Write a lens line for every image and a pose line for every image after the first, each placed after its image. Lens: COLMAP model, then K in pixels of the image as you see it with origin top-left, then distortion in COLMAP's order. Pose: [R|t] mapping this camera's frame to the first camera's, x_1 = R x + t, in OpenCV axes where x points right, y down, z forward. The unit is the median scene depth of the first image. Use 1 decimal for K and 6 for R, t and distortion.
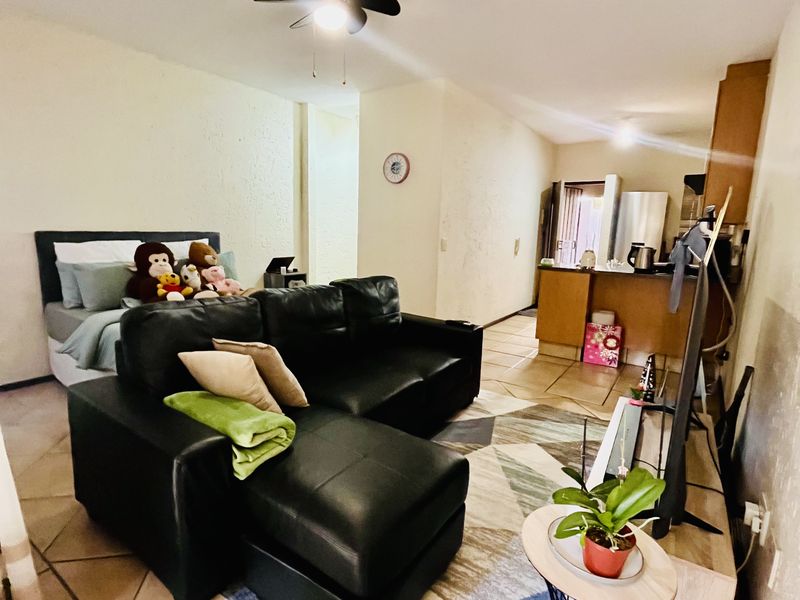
lens RADIAL K [[434.4, 0, 400.0], [0, 434.4, 300.0], [0, 0, 1]] dist [-0.001162, -0.000202]
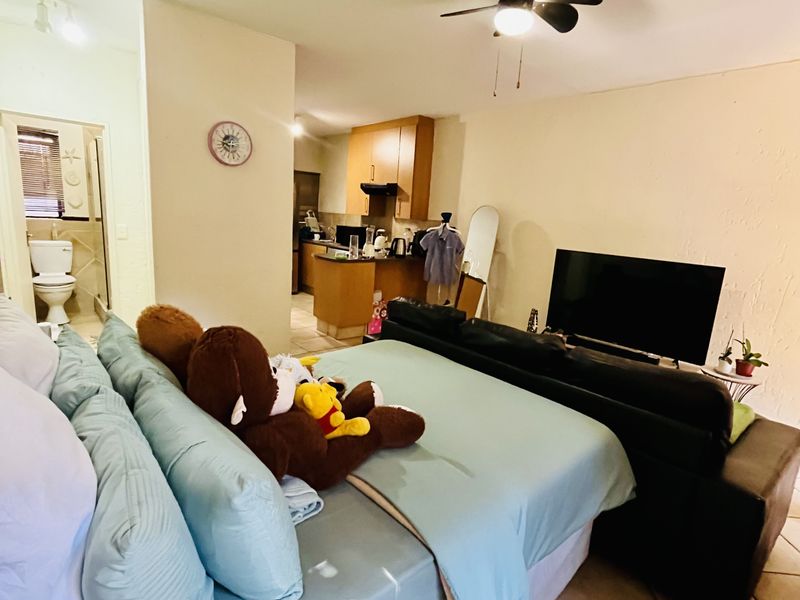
lens RADIAL K [[434.4, 0, 400.0], [0, 434.4, 300.0], [0, 0, 1]] dist [-0.001162, -0.000202]
pose [[0.283421, -0.202092, 0.937460, -0.875415], [0.108671, 0.978015, 0.177980, -0.207819], [-0.952819, 0.051431, 0.299151, 0.741933]]
